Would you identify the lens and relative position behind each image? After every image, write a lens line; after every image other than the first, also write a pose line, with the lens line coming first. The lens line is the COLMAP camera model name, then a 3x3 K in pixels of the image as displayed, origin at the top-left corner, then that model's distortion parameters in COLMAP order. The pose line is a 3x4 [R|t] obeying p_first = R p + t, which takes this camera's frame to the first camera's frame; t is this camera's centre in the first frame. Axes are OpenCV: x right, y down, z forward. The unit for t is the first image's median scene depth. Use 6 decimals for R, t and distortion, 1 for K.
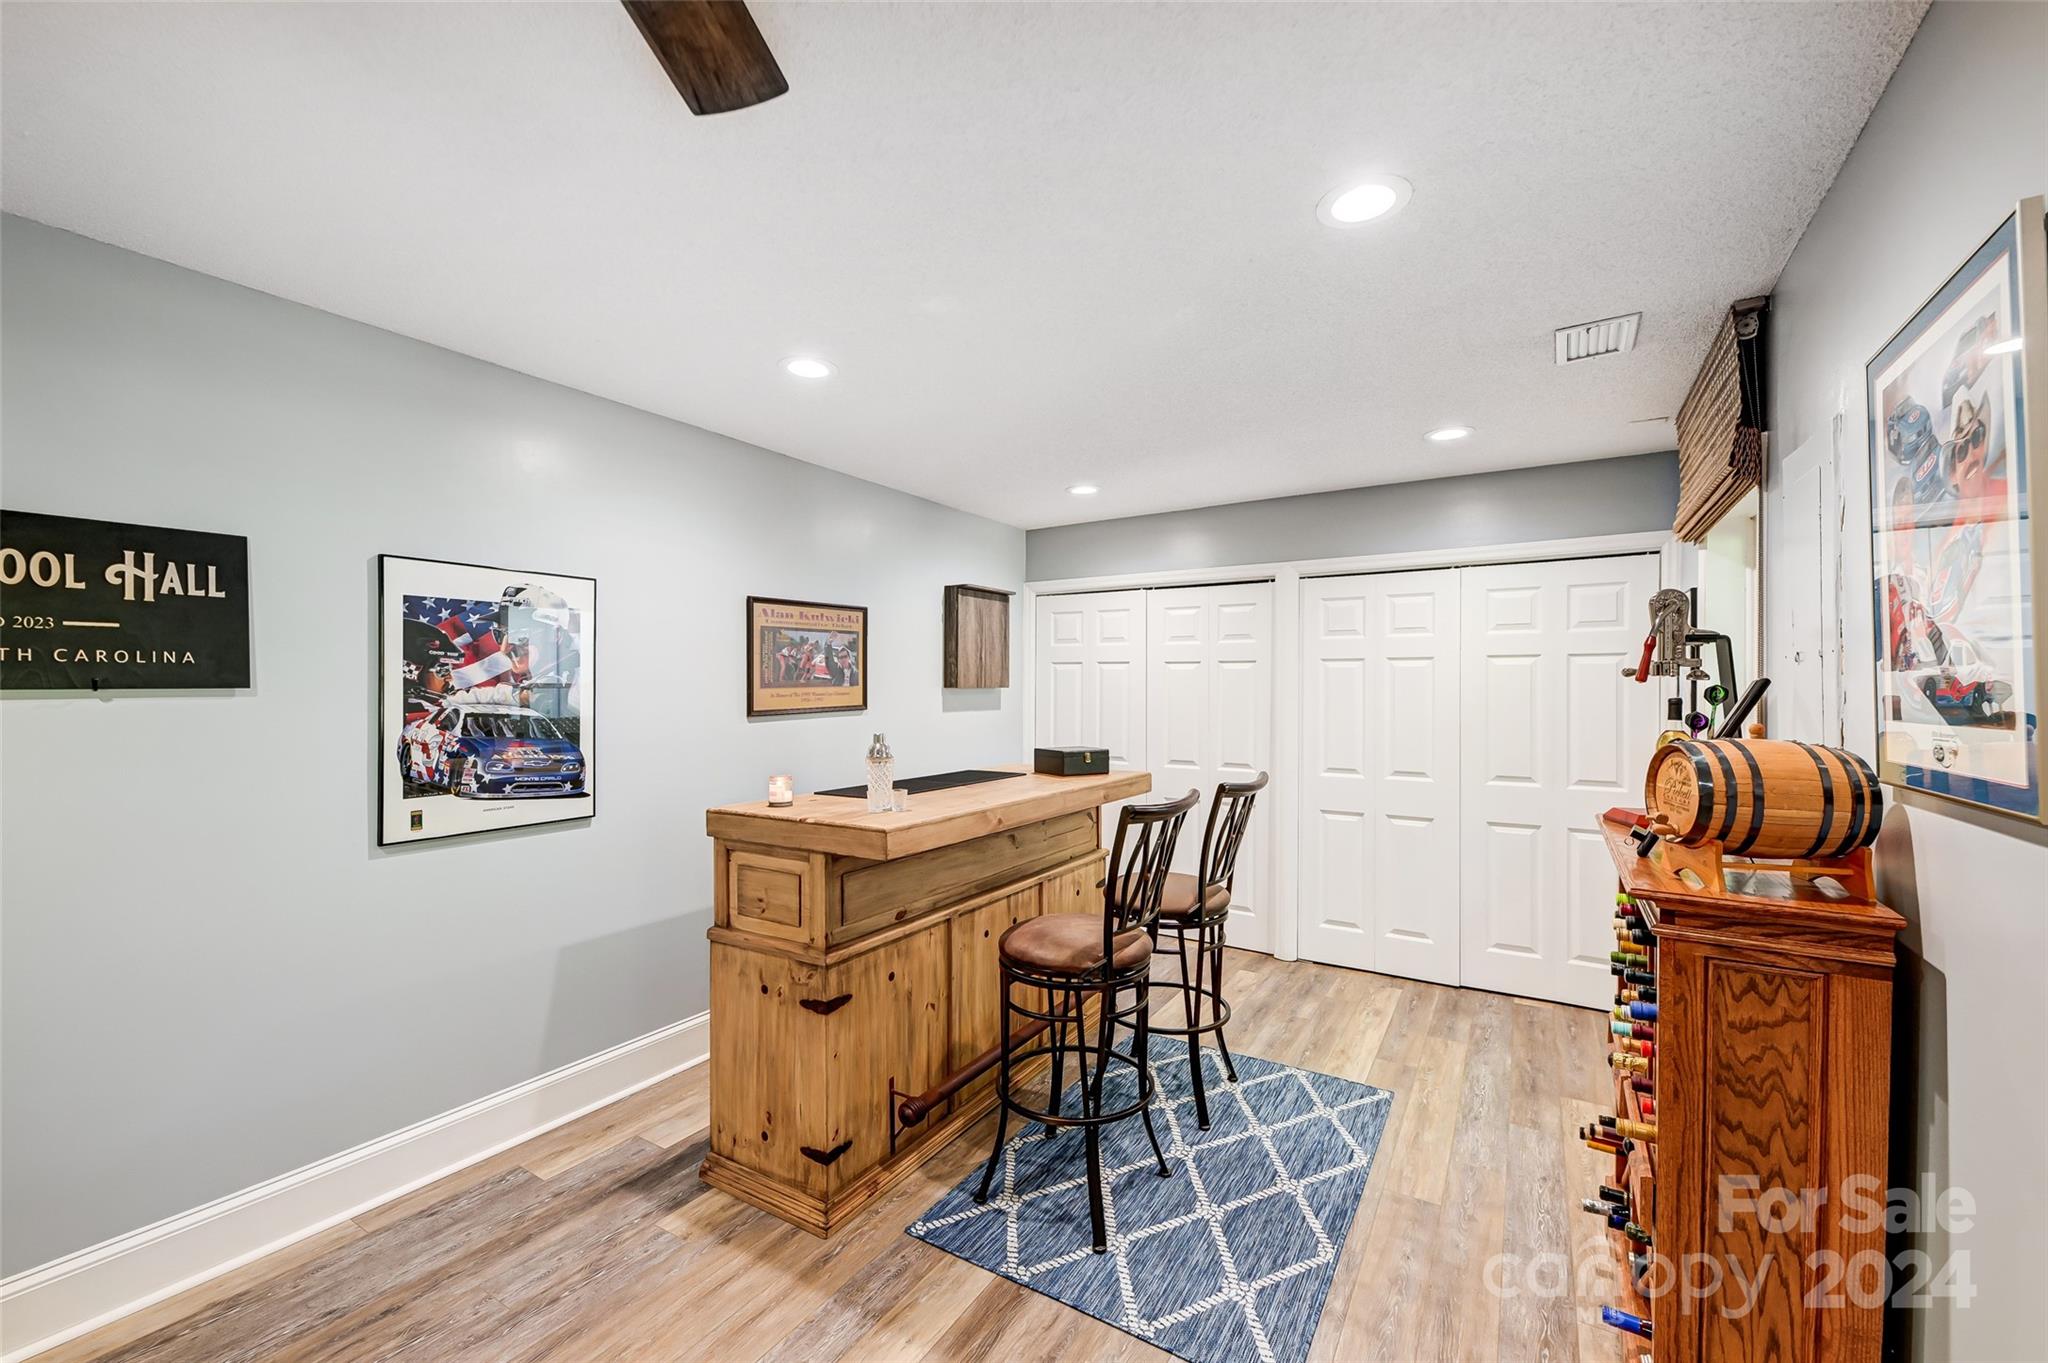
lens RADIAL K [[810.9, 0, 1024.0], [0, 810.9, 681.5], [0, 0, 1]] dist [0.000085, -0.000049]
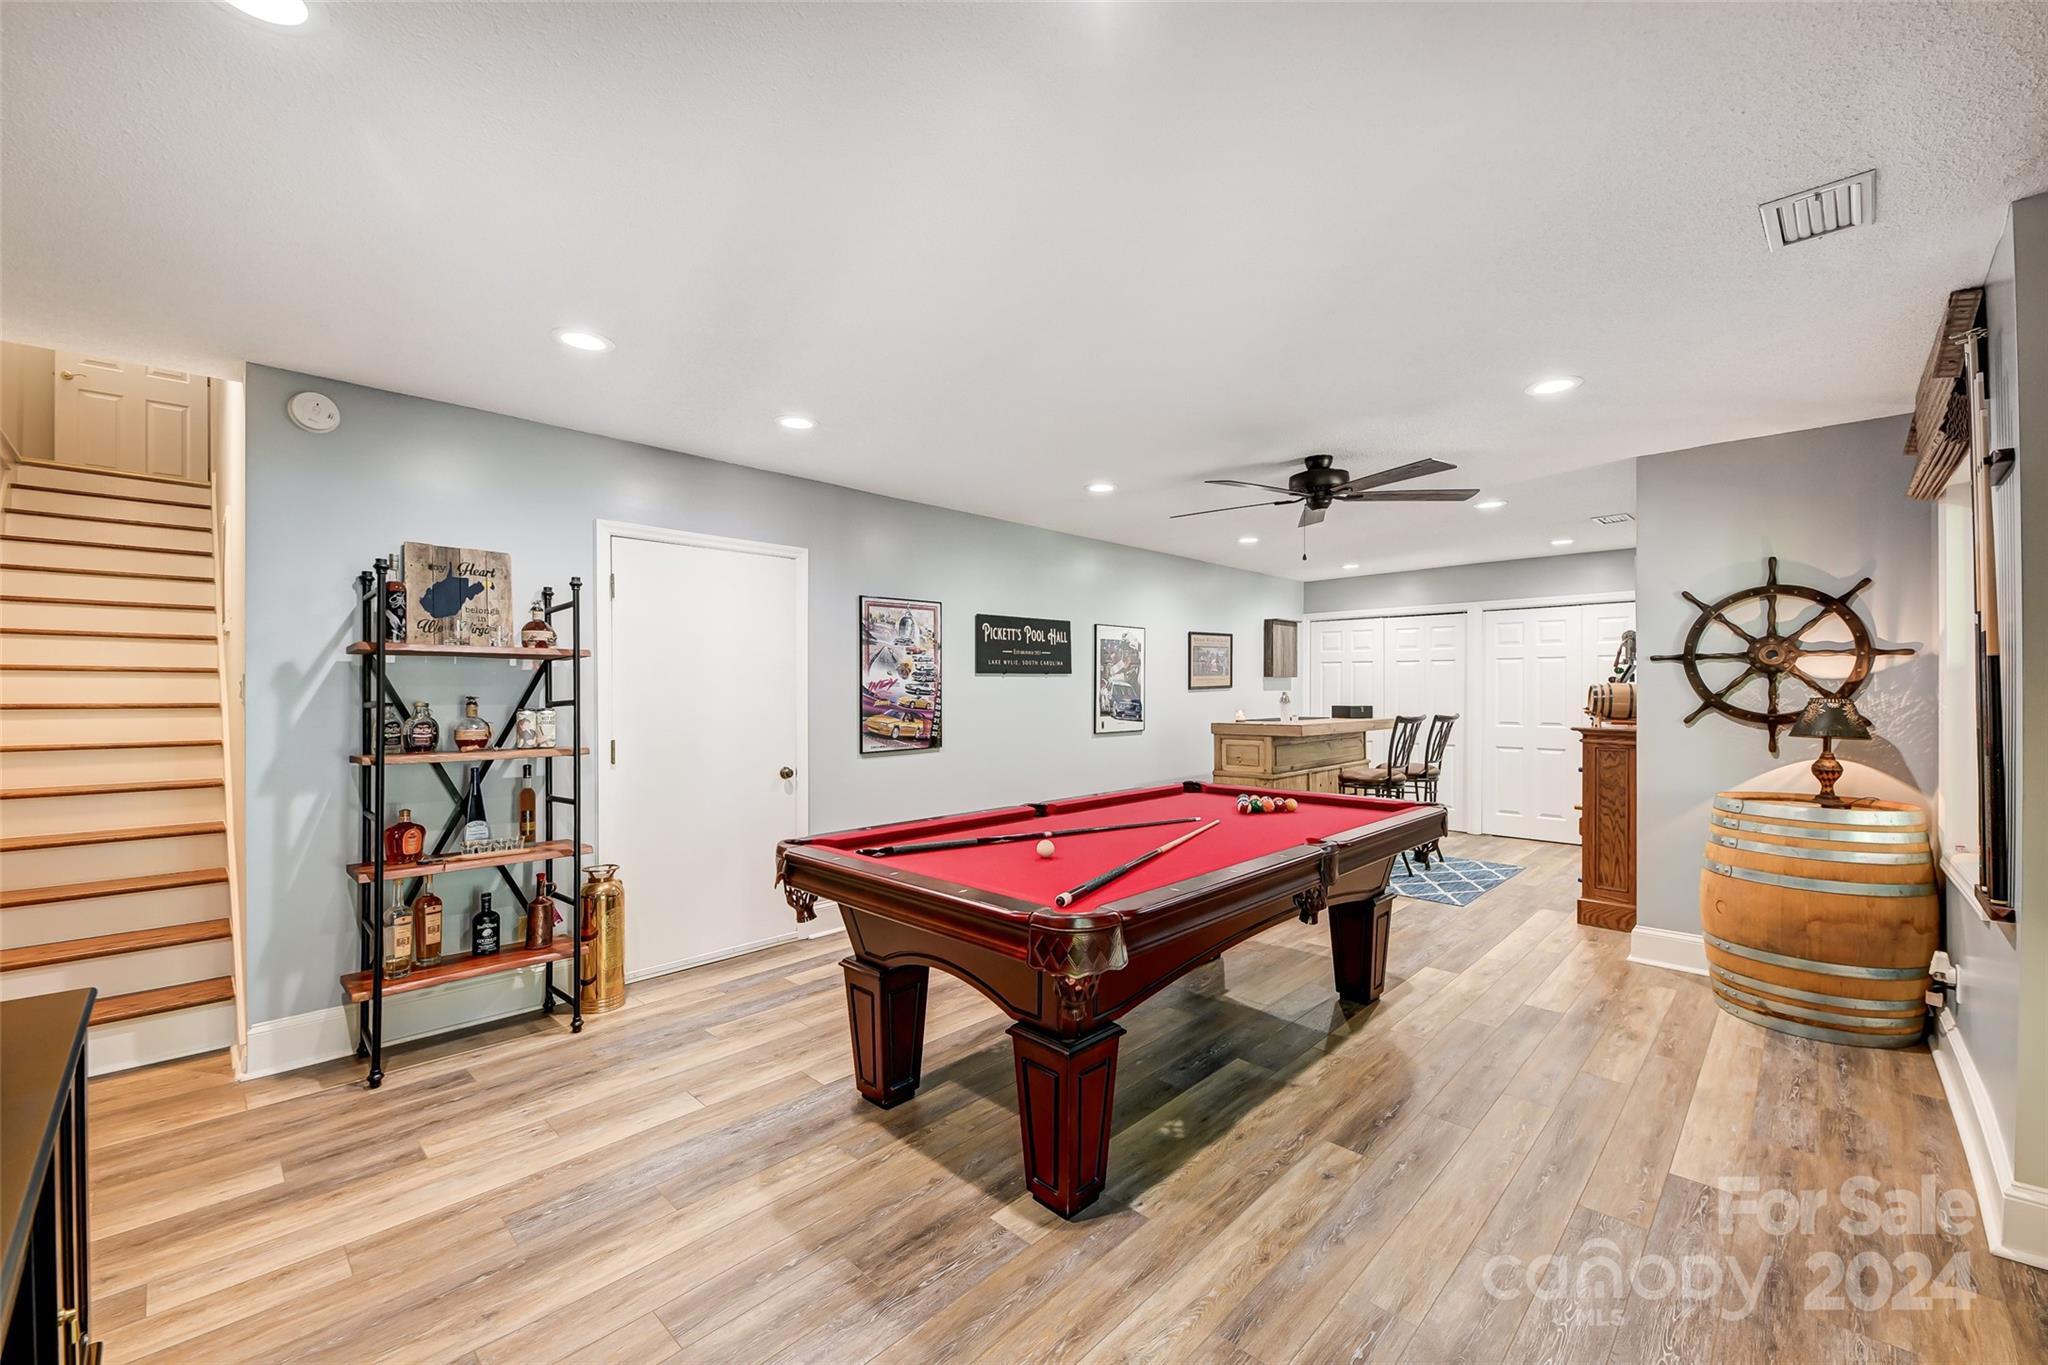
lens RADIAL K [[810.9, 0, 1024.0], [0, 810.9, 682.5], [0, 0, 1]] dist [0.000085, -0.000049]
pose [[0.976593, -0.003937, -0.215059, -0.380724], [0.004234, 0.999991, 0.000918, 0.027354], [0.215054, -0.001807, 0.976601, -1.411236]]
